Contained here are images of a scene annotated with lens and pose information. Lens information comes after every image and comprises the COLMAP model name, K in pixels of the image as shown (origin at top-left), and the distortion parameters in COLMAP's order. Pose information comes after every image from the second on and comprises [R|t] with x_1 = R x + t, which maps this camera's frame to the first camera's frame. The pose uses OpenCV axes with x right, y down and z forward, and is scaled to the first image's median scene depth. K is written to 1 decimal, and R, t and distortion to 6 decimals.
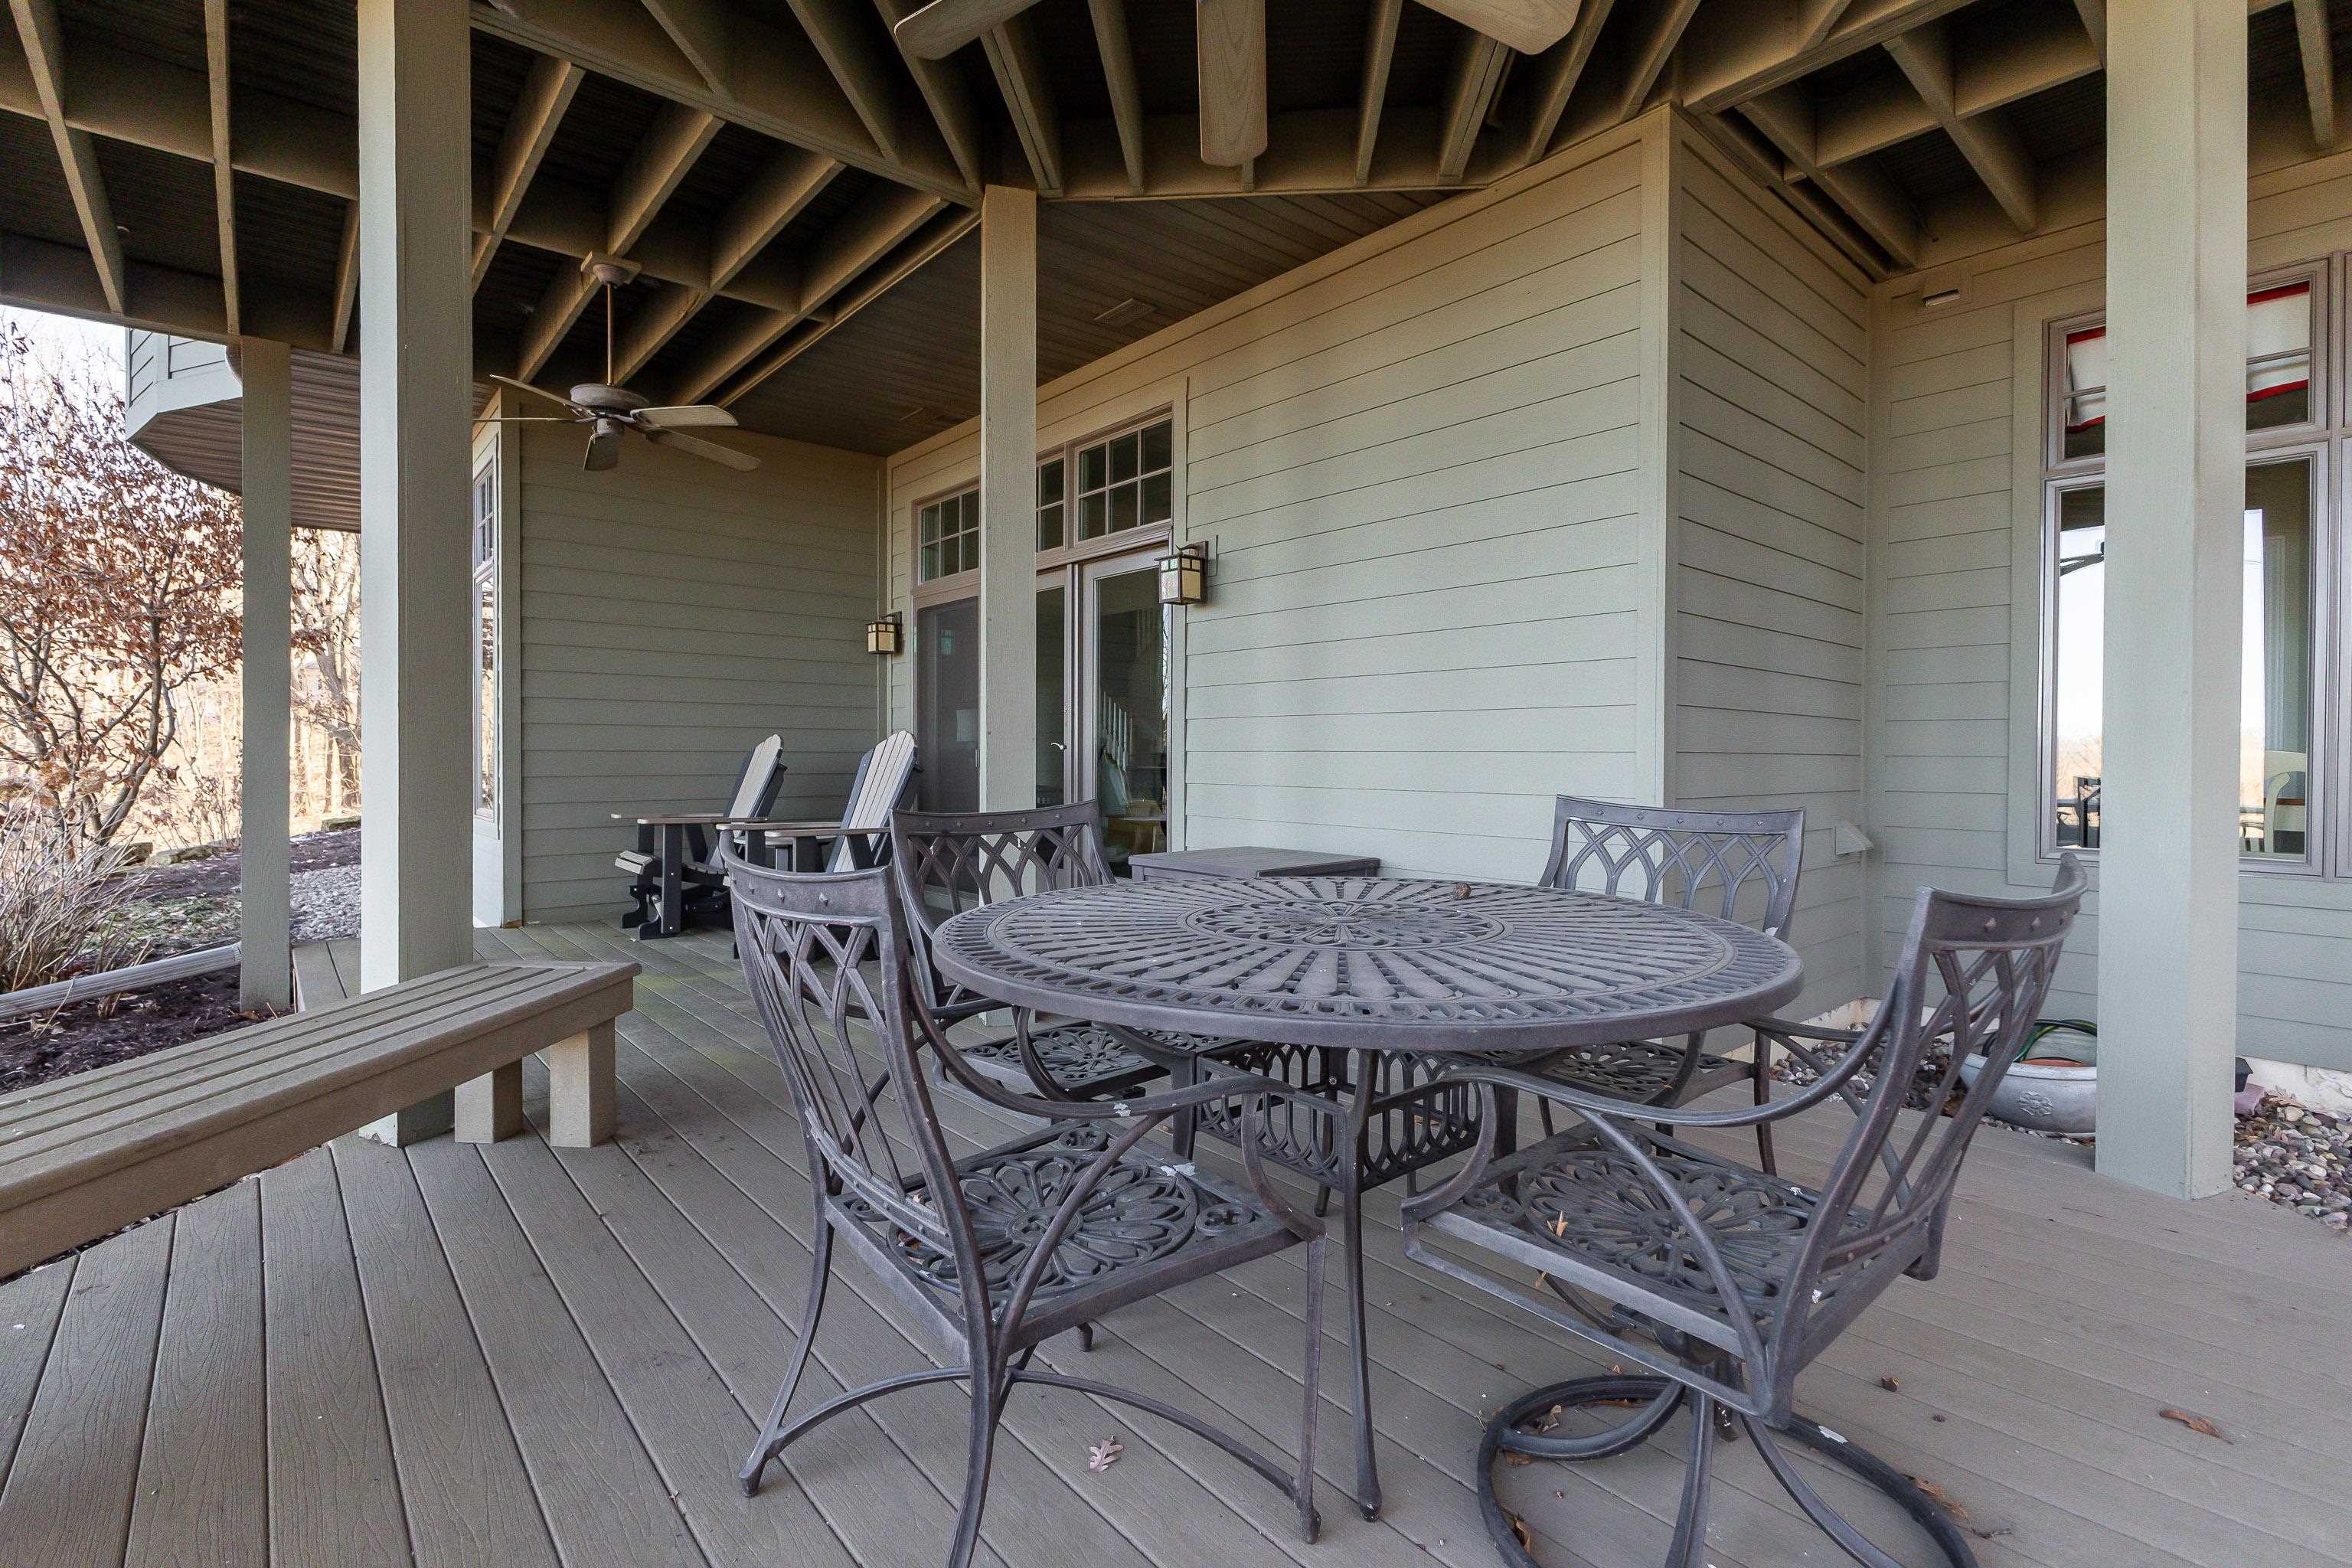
lens RADIAL K [[1065.3, 0, 1176.0], [0, 1065.3, 784.0], [0, 0, 1]] dist [-0.000379, -0.000012]
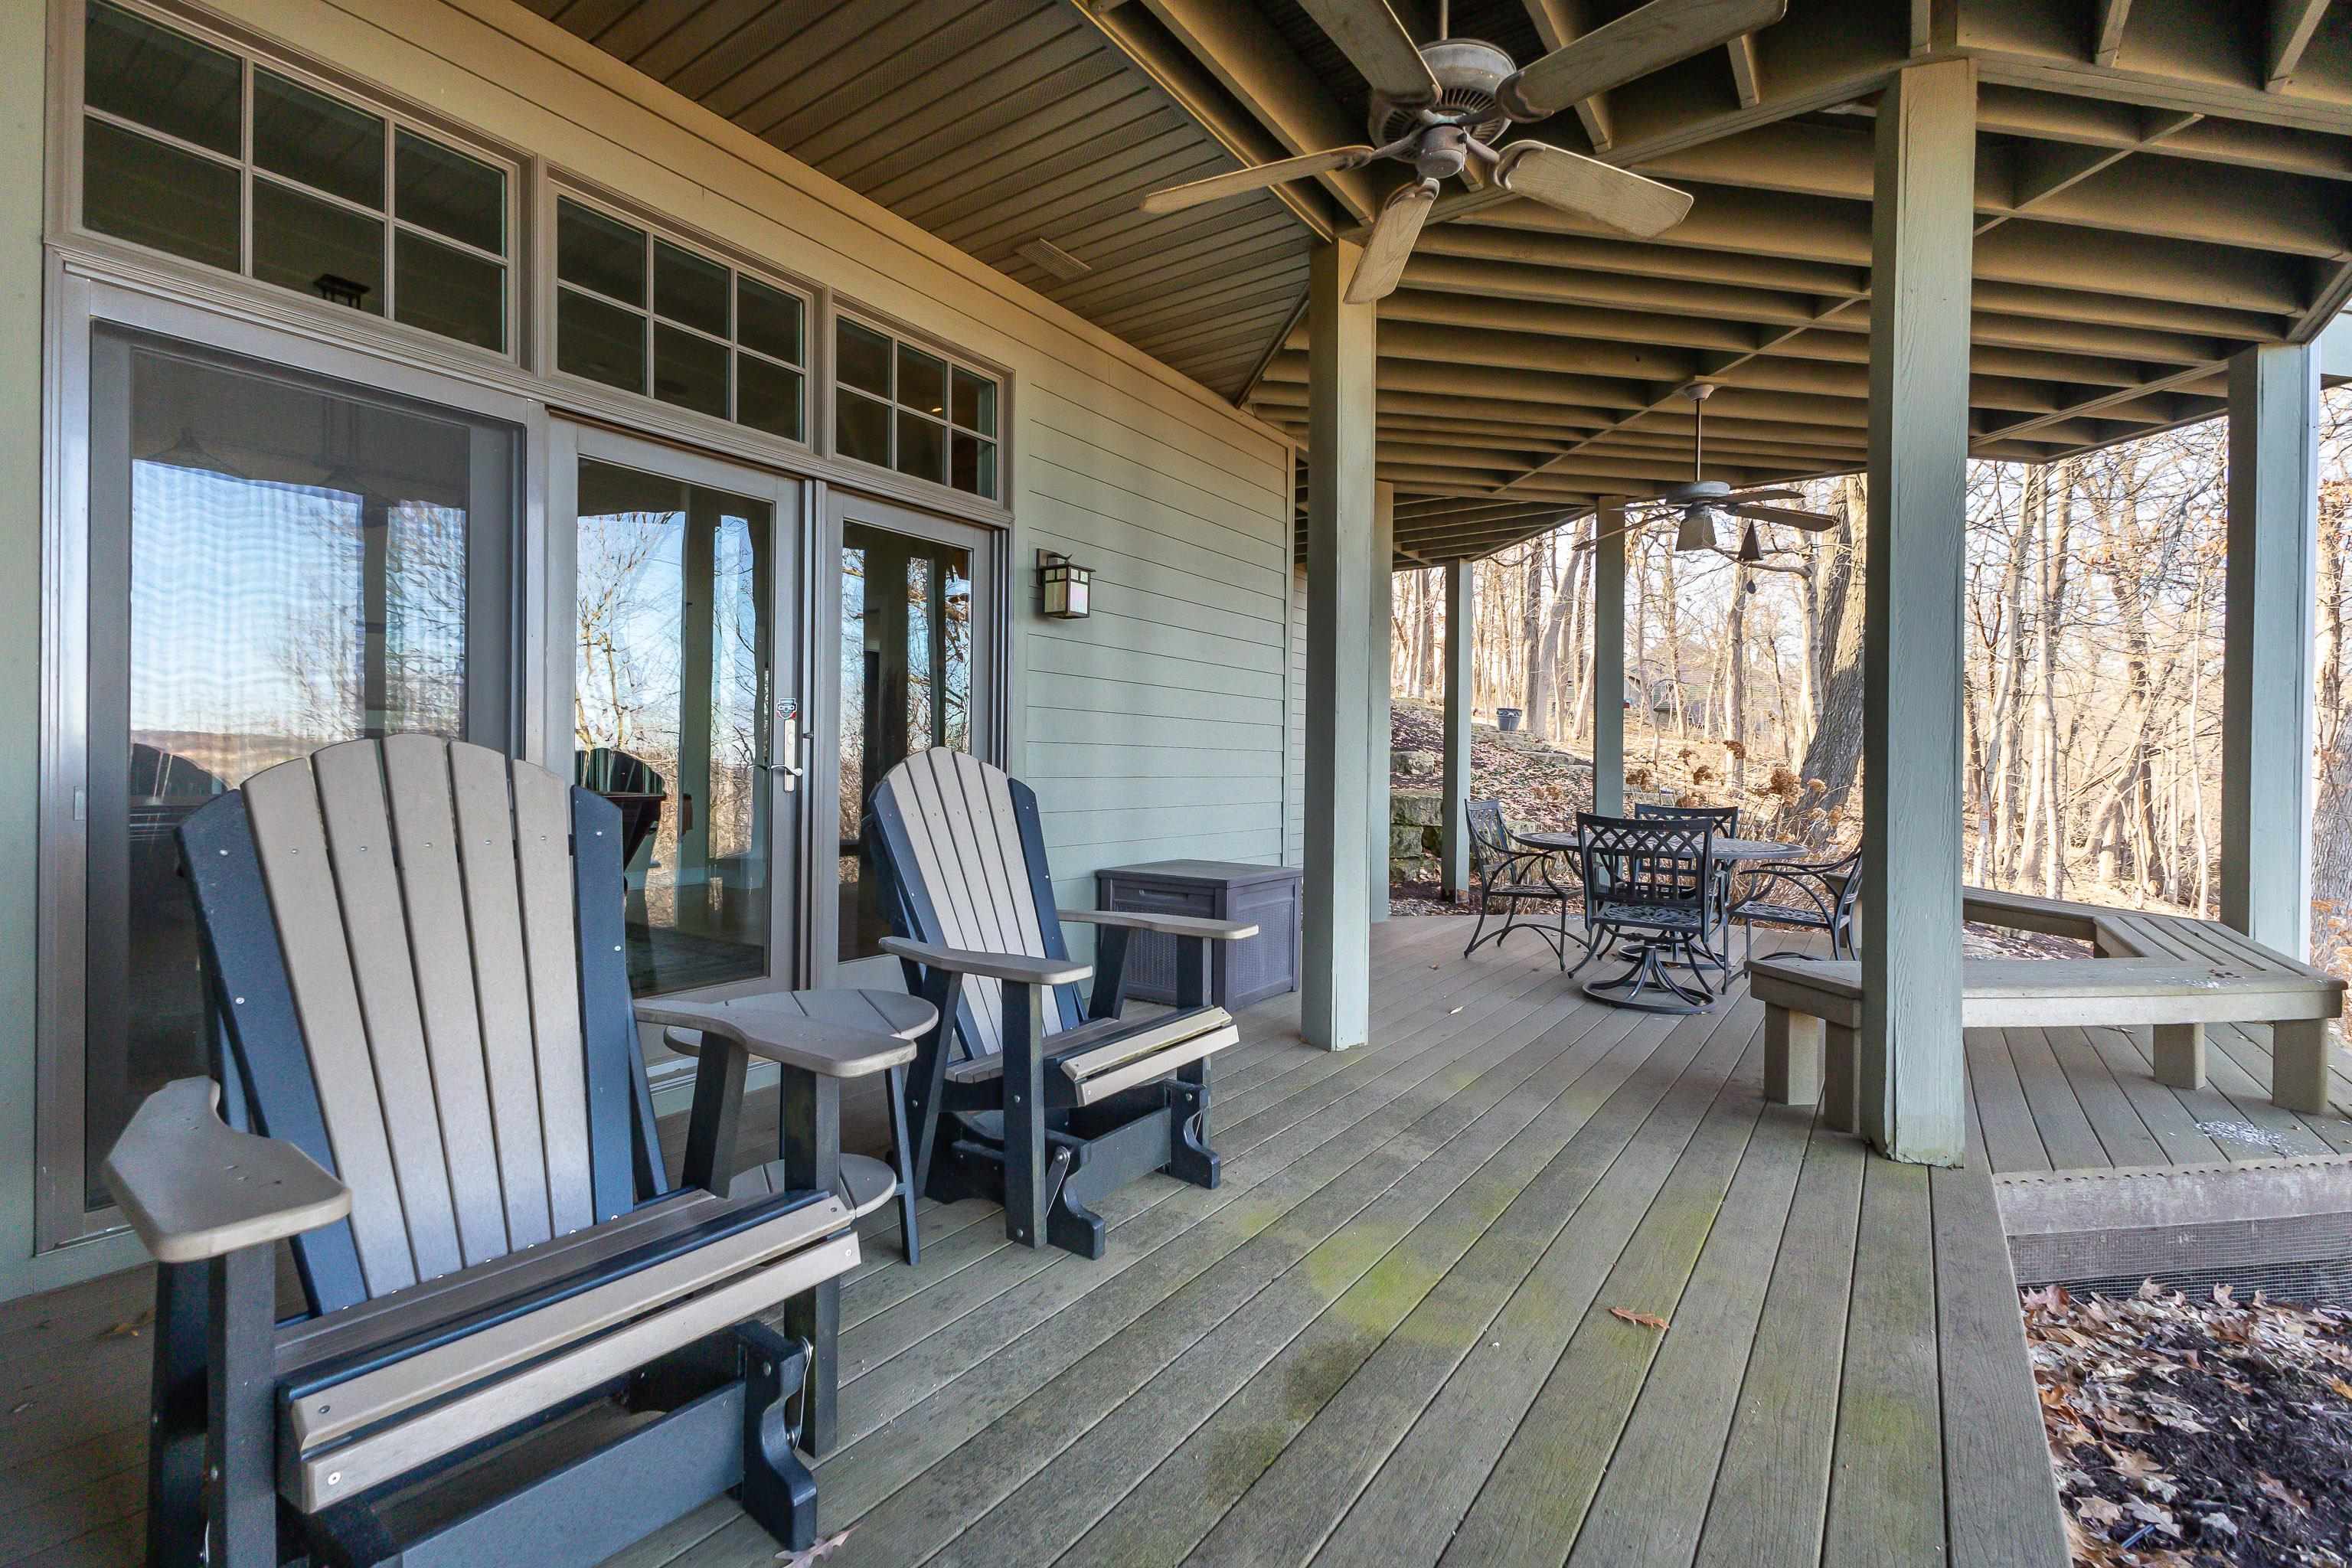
lens RADIAL K [[1036.1, 0, 1175.7], [0, 1036.1, 759.0], [0, 0, 1]] dist [0.001163, 0.000074]
pose [[-0.240048, -0.009466, 0.970715, -0.809090], [0.002430, 0.999943, 0.010352, -0.051411], [-0.970758, 0.004844, -0.240011, 1.025200]]
